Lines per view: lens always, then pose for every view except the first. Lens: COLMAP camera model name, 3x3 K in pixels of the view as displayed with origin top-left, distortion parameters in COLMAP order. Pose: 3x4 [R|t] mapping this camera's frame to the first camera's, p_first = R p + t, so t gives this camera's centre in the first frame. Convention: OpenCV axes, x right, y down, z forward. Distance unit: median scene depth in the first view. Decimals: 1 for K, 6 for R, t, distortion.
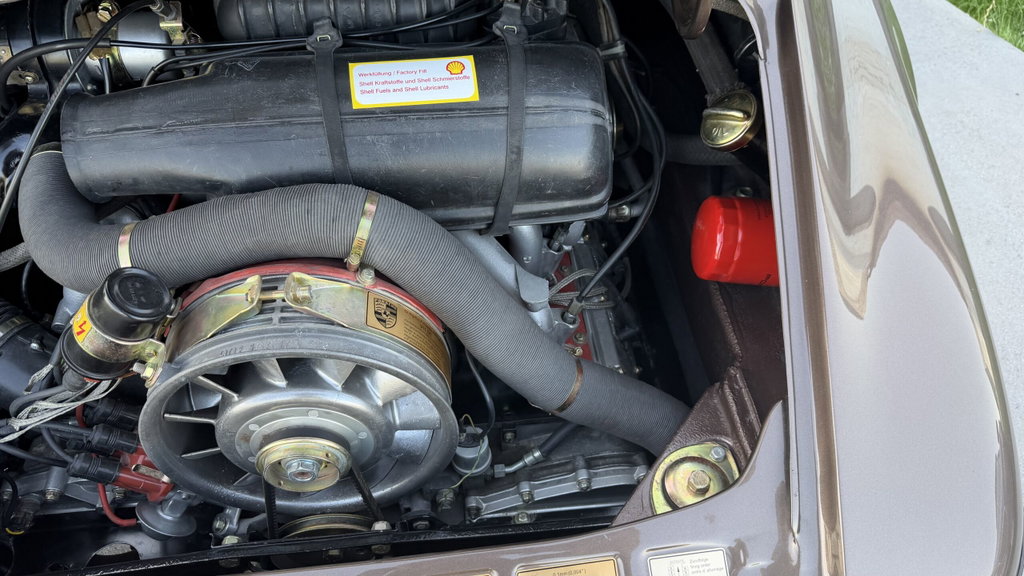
lens RADIAL K [[718.3, 0, 510.6], [0, 718.3, 300.7], [0, 0, 1]] dist [0.064378, -0.099954]
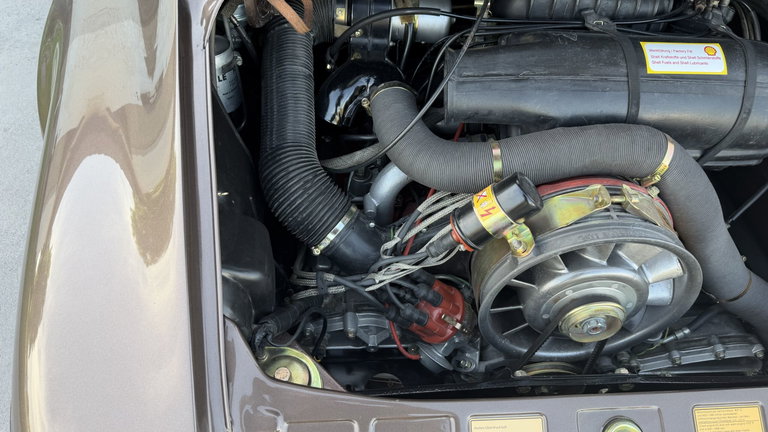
lens RADIAL K [[538.8, 0, 386.2], [0, 538.8, 219.8], [0, 0, 1]] dist [0.064378, -0.099954]
pose [[0.996821, 0.076090, 0.023644, -0.686760], [-0.075602, 0.996919, -0.020923, 0.076683], [-0.025163, 0.019069, 0.999501, -0.043888]]
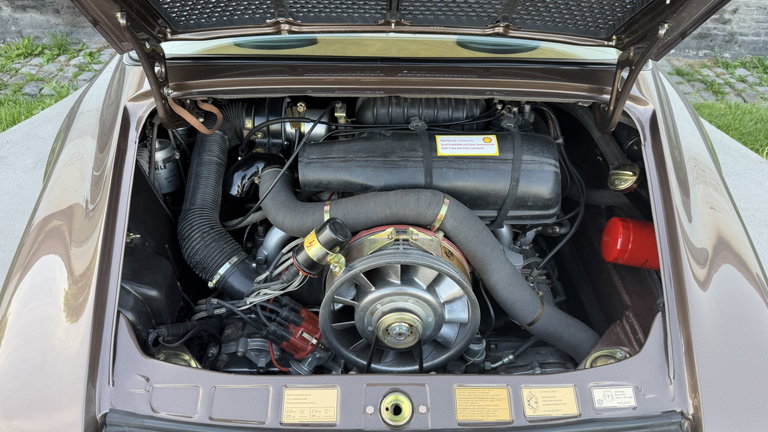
lens RADIAL K [[538.8, 0, 385.9], [0, 538.8, 219.2], [0, 0, 1]] dist [0.064378, -0.099954]
pose [[0.995838, 0.069358, -0.059120, -0.245699], [-0.081341, 0.968984, -0.233353, 0.261217], [0.041102, 0.237191, 0.970593, -0.418658]]
